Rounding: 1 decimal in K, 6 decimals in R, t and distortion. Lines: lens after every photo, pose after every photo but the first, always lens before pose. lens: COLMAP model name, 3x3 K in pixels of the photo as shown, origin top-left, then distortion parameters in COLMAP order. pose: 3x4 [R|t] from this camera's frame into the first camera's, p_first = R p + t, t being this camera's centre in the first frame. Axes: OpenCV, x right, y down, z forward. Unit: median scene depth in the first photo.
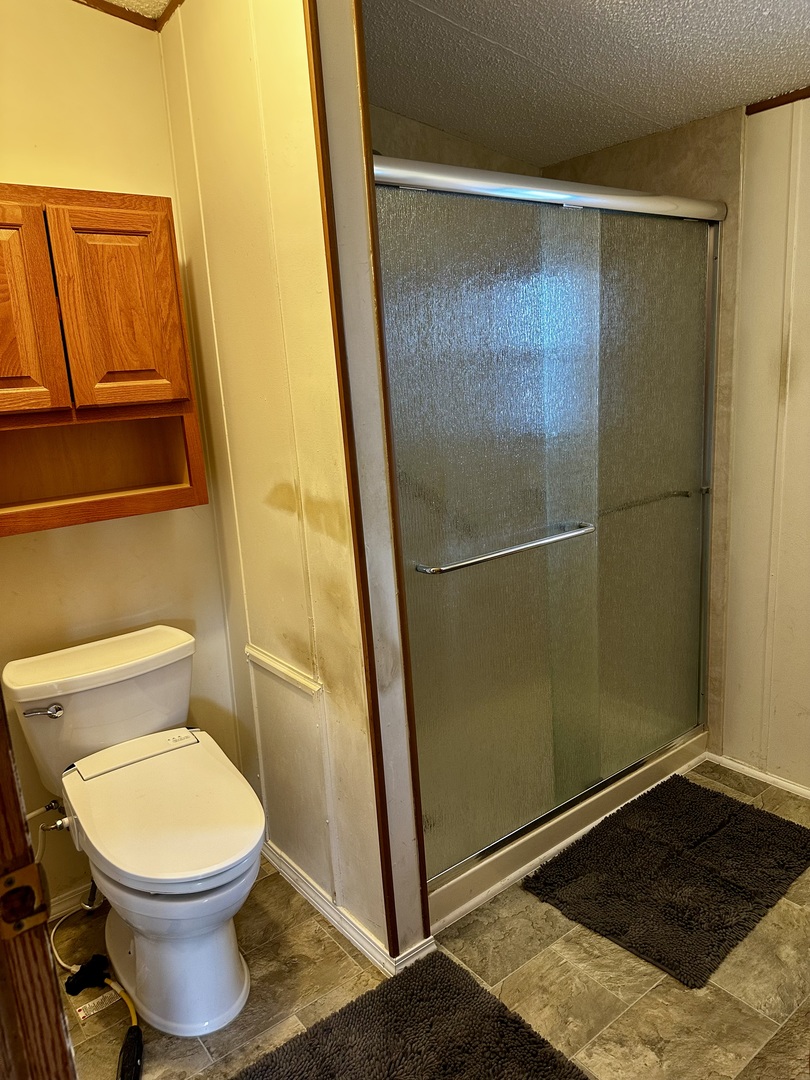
lens RADIAL K [[766.8, 0, 404.9], [0, 766.8, 540.9], [0, 0, 1]] dist [-0.003278, -0.000605]
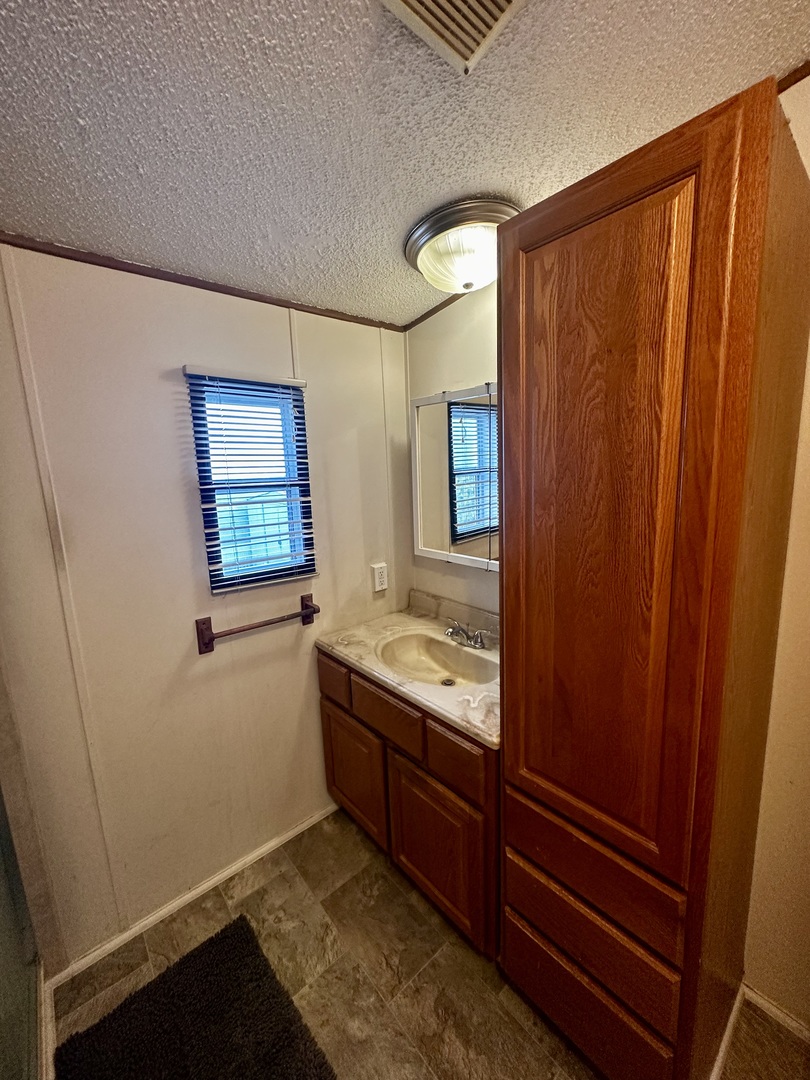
lens RADIAL K [[428.5, 0, 405.0], [0, 428.5, 538.5], [0, 0, 1]] dist [0.000125, 0.000061]
pose [[-0.044352, -0.111530, 0.992771, -0.037504], [0.265419, 0.956719, 0.119338, -0.155948], [-0.963113, 0.268793, -0.012830, 0.554514]]
